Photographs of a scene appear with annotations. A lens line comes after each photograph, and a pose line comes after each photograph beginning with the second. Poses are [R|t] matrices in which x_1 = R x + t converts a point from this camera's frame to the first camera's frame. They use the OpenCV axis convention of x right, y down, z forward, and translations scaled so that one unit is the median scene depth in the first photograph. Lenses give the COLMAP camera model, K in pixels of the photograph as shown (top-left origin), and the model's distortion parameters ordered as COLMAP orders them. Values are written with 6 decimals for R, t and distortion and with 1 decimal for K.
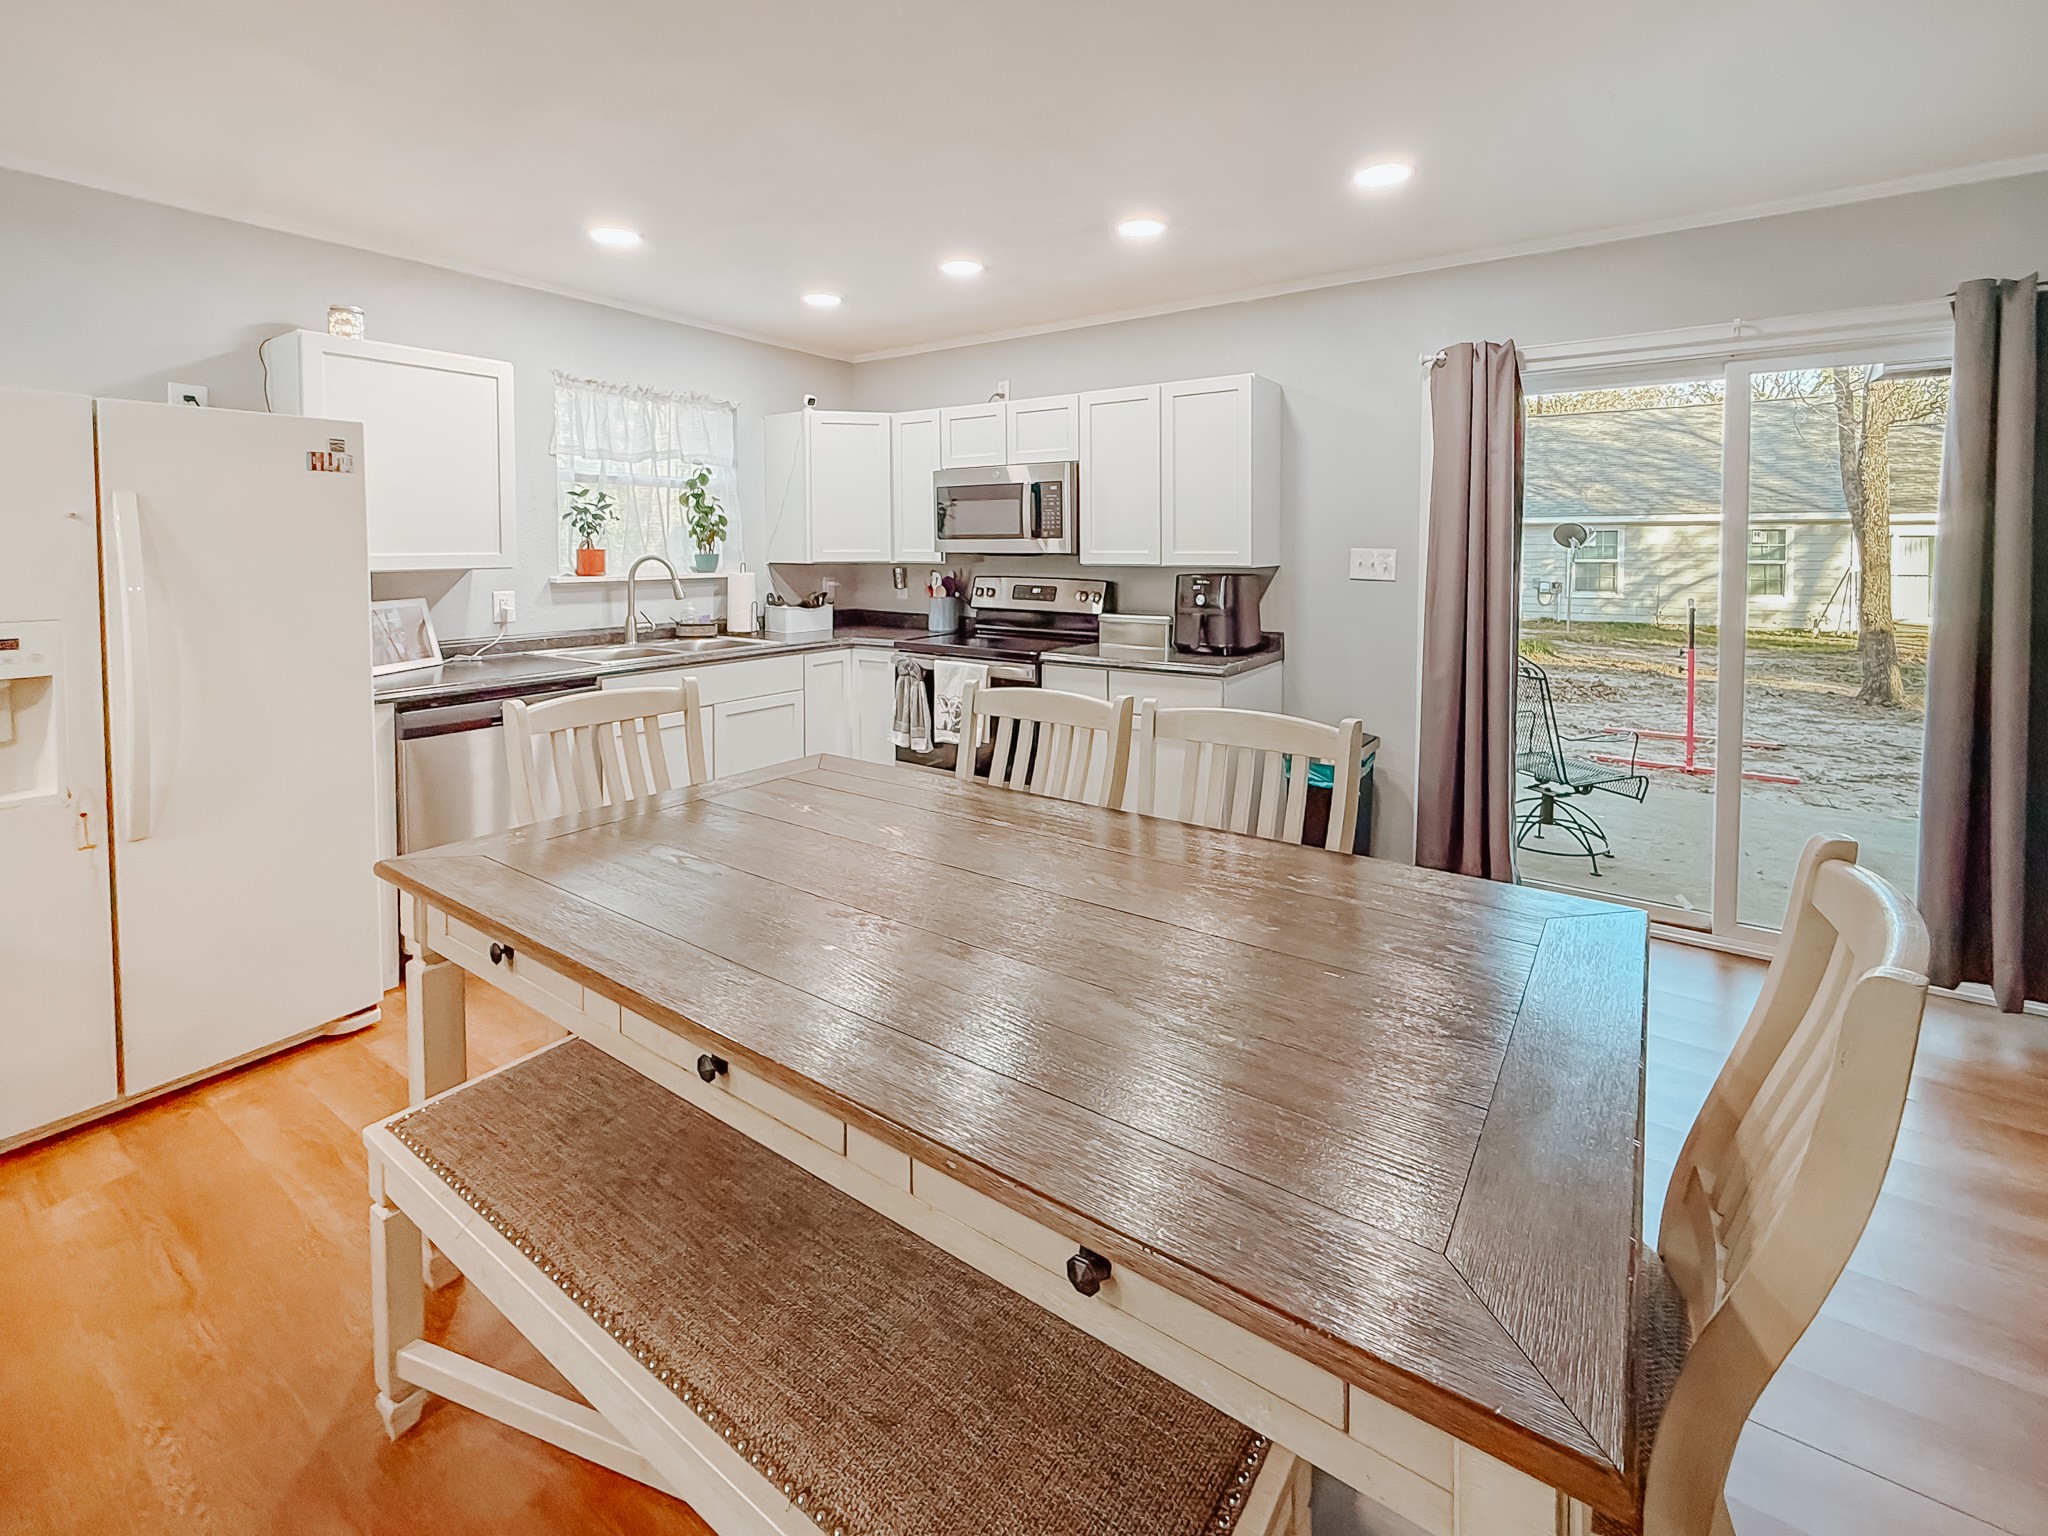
lens RADIAL K [[869.7, 0, 1024.0], [0, 869.7, 768.0], [0, 0, 1]] dist [-0.000333, 0.000054]
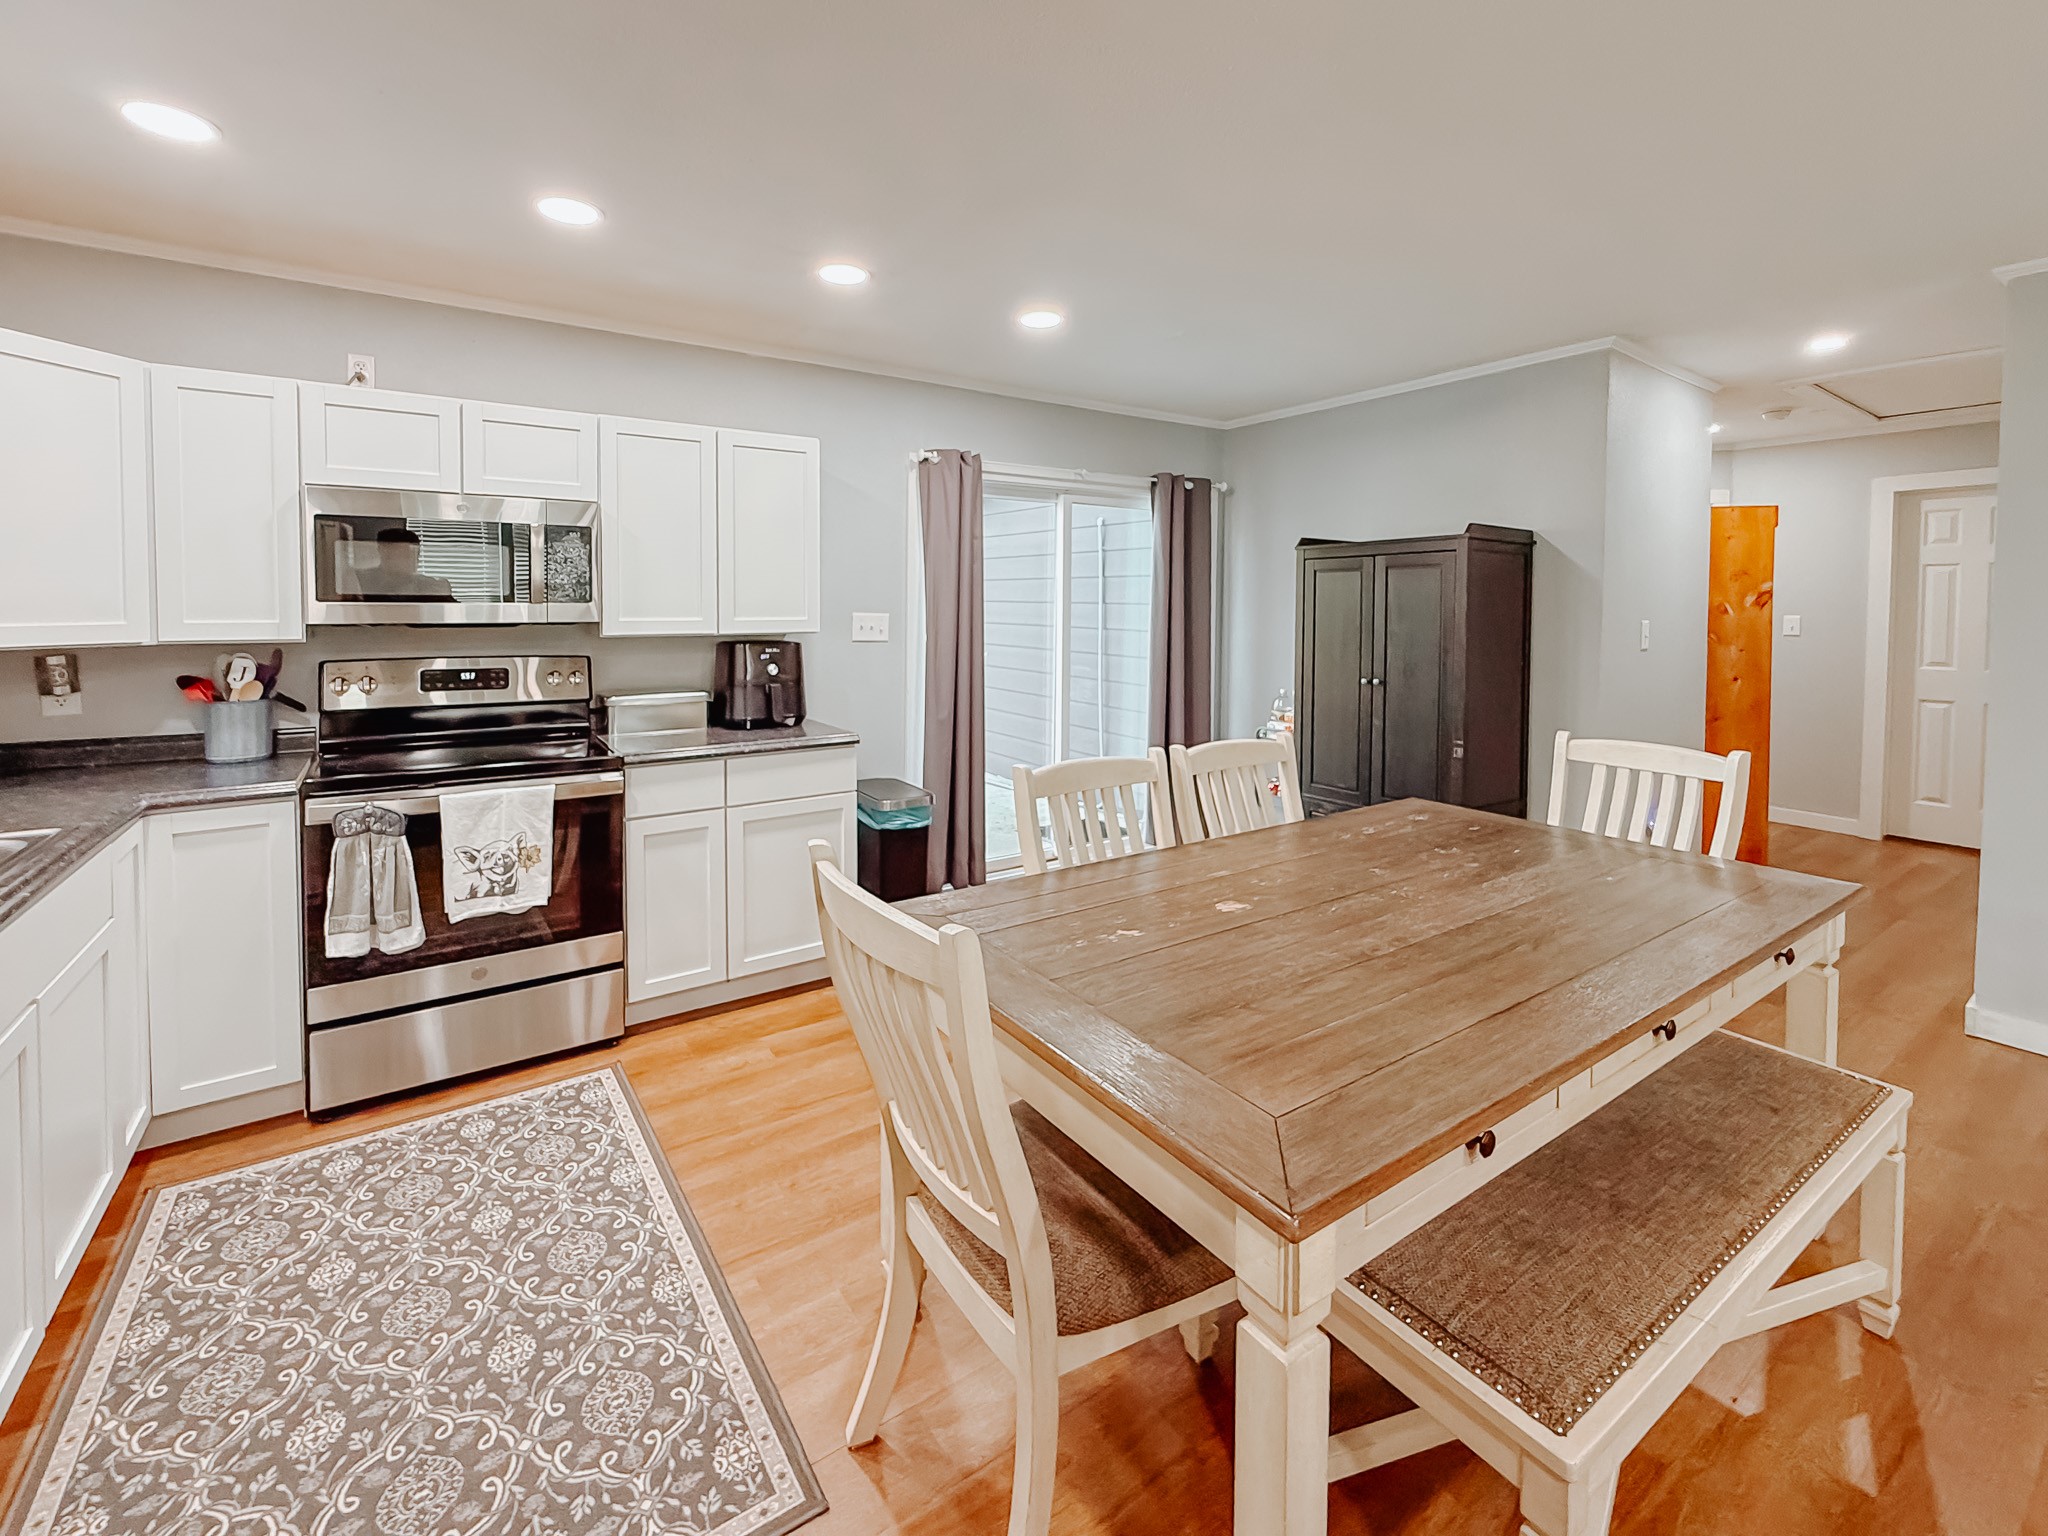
lens RADIAL K [[897.3, 0, 1024.0], [0, 897.3, 768.0], [0, 0, 1]] dist [-0.001856, -0.000376]
pose [[0.350864, -0.164128, 0.921931, -0.553378], [0.229916, 0.969483, 0.085093, -0.105741], [-0.907763, 0.182110, 0.377893, 0.398606]]
